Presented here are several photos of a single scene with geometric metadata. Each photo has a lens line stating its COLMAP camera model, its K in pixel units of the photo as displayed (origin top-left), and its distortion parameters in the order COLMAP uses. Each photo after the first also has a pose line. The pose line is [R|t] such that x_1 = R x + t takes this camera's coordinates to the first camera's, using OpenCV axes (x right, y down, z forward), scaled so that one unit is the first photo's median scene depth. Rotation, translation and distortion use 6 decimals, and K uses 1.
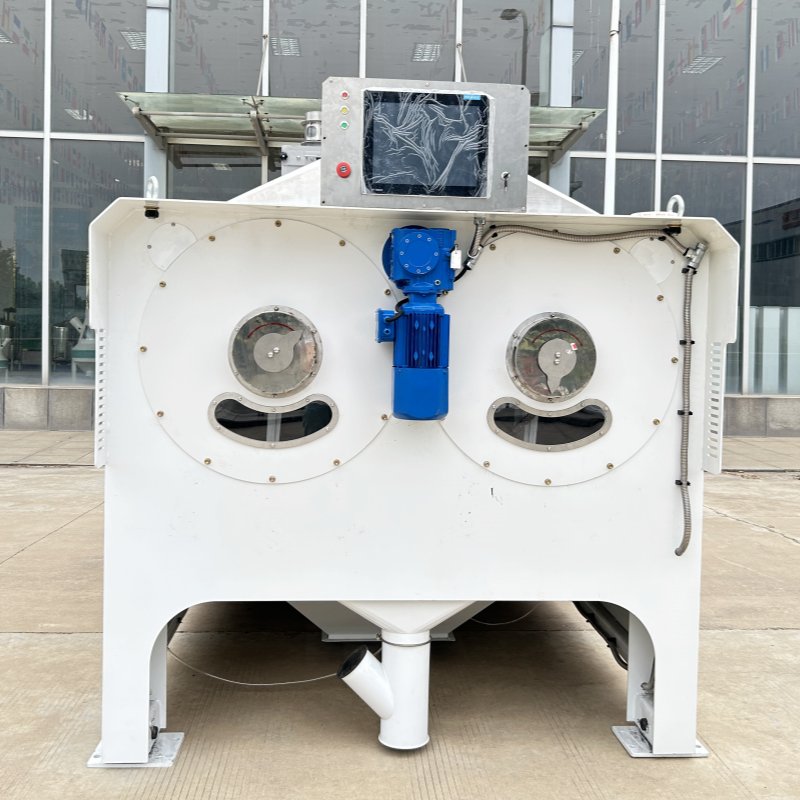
lens RADIAL K [[887.0, 0, 400.0], [0, 887.0, 400.0], [0, 0, 1]] dist [0.004540, 0.000779]
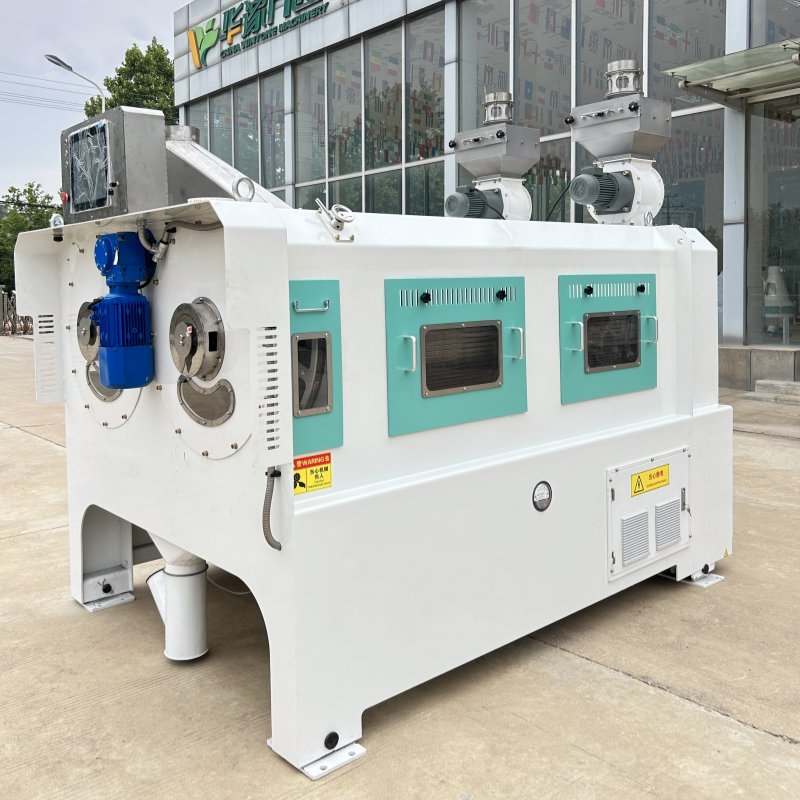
lens RADIAL K [[806.0, 0, 398.0], [0, 806.0, 353.9], [0, 0, 1]] dist [0.049004, -0.063566]
pose [[0.602656, 0.036743, -0.797155, 0.914448], [-0.032219, 0.999245, 0.021700, -0.048553], [0.797351, 0.012606, 0.603385, 0.490447]]
